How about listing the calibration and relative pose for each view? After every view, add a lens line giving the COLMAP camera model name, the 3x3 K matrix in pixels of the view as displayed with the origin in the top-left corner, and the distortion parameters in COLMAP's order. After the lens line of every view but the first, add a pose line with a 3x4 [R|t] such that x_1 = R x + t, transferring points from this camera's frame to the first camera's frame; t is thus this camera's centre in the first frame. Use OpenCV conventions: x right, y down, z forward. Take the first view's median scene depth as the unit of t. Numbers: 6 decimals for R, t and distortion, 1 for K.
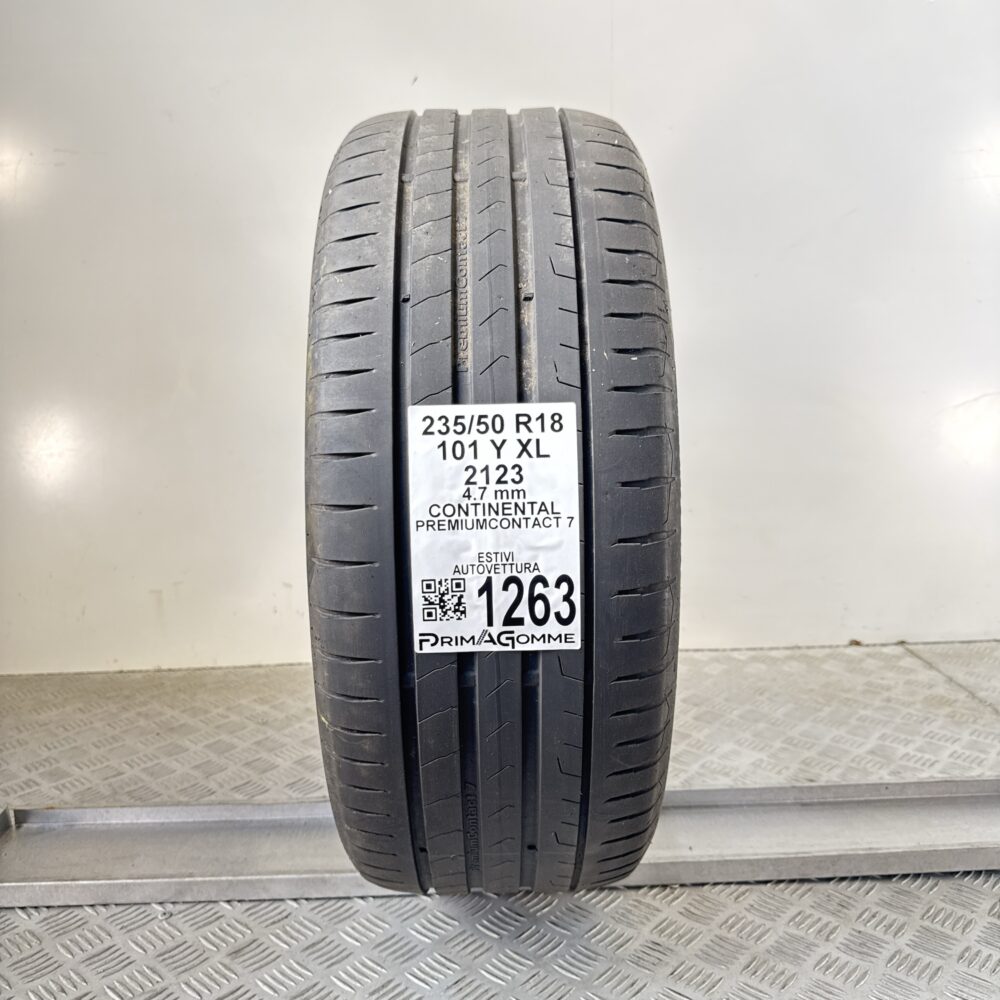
lens RADIAL K [[915.7, 0, 505.0], [0, 915.7, 494.8], [0, 0, 1]] dist [0.127124, -0.320190]
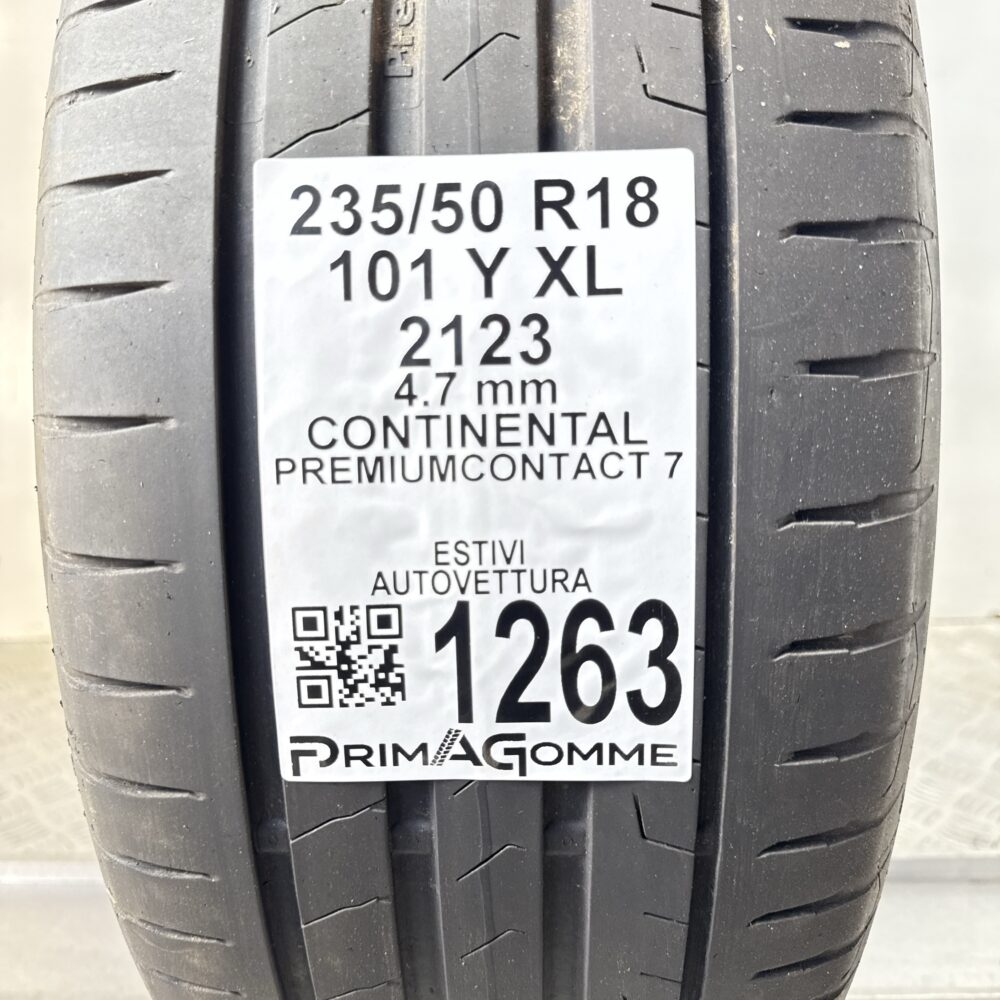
lens RADIAL K [[915.7, 0, 505.0], [0, 915.7, 494.8], [0, 0, 1]] dist [0.127124, -0.320190]
pose [[0.998978, 0.010433, -0.043974, 0.017916], [-0.007008, 0.996980, 0.077336, 0.012704], [0.044648, -0.076948, 0.996035, 0.607283]]
